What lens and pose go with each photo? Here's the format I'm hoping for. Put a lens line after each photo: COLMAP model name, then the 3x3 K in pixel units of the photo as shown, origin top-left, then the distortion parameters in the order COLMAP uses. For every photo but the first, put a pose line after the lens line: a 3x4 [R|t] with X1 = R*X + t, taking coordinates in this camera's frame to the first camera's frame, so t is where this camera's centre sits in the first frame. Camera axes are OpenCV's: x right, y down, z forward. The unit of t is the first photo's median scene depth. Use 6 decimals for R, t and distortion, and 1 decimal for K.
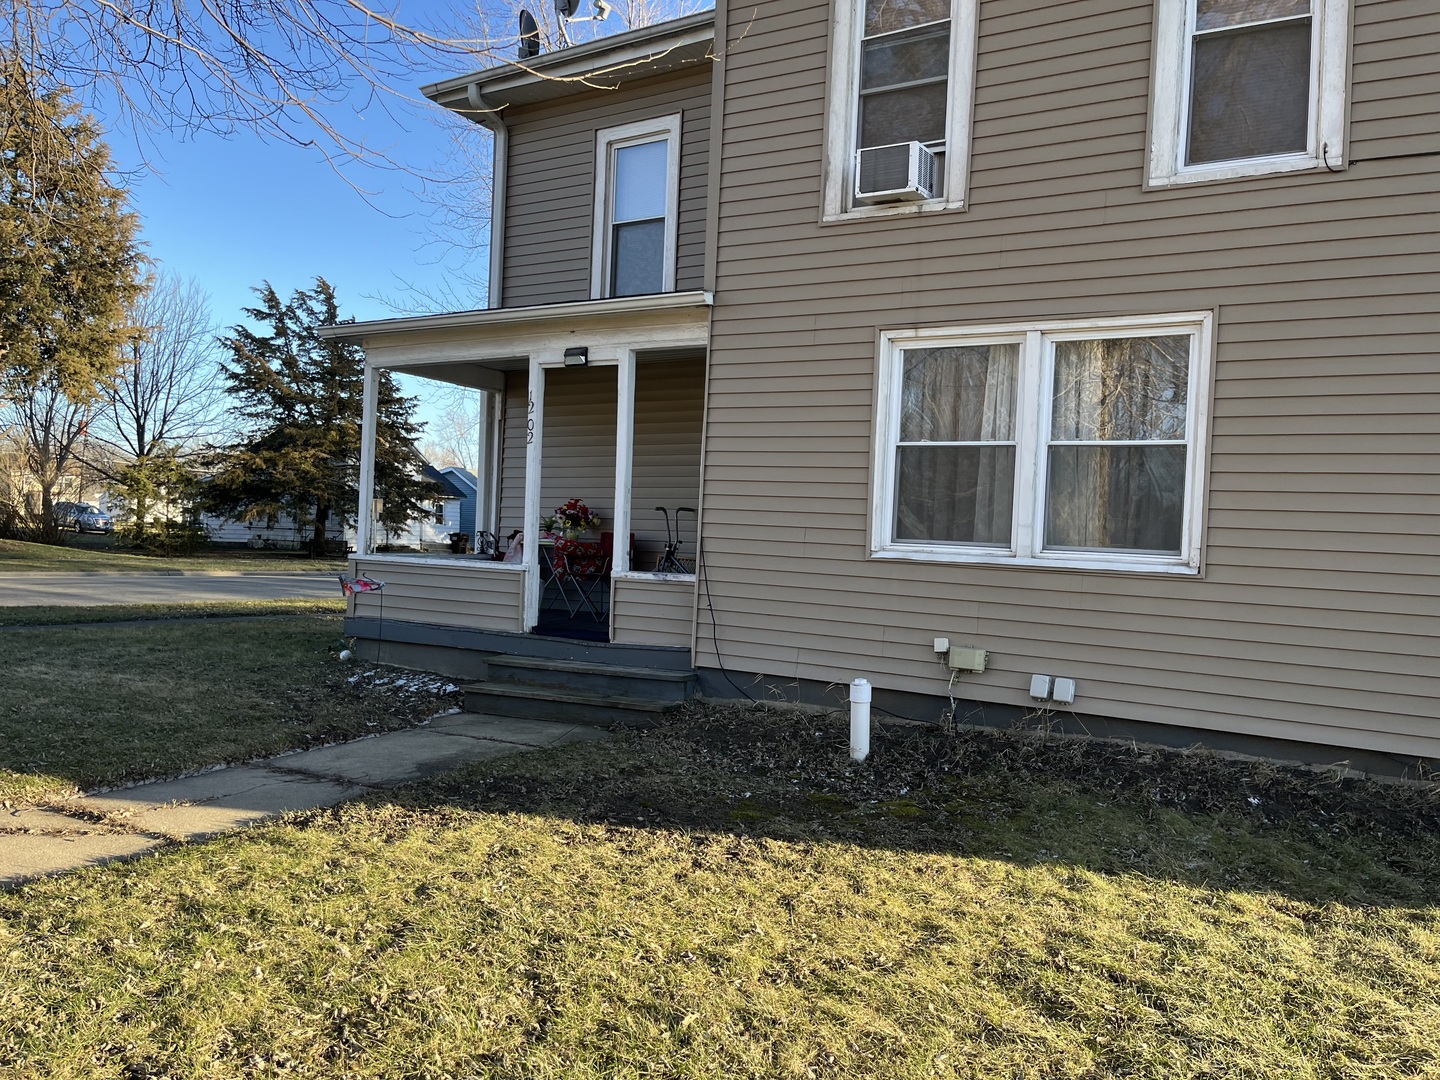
lens RADIAL K [[1071.8, 0, 722.3], [0, 1071.8, 548.7], [0, 0, 1]] dist [0.103001, -0.139226]
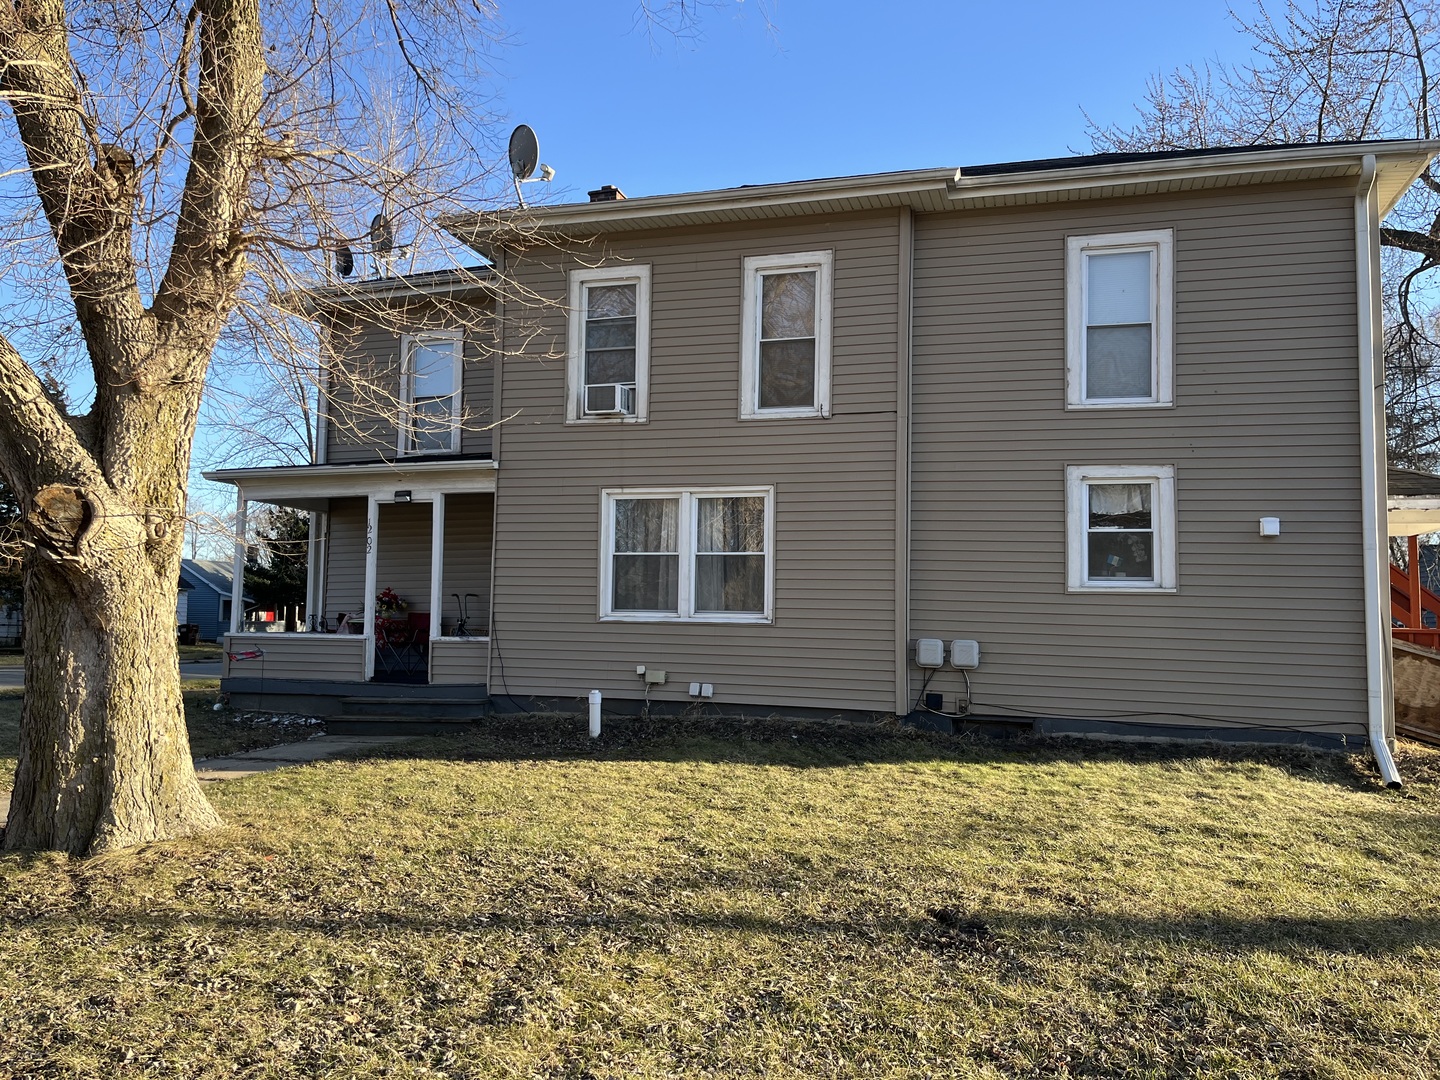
lens RADIAL K [[1071.8, 0, 722.3], [0, 1071.8, 548.7], [0, 0, 1]] dist [0.103001, -0.139226]
pose [[0.968174, -0.011606, 0.250008, -0.095560], [0.030514, 0.996946, -0.071890, 0.022172], [-0.248410, 0.077231, 0.965571, -0.686839]]
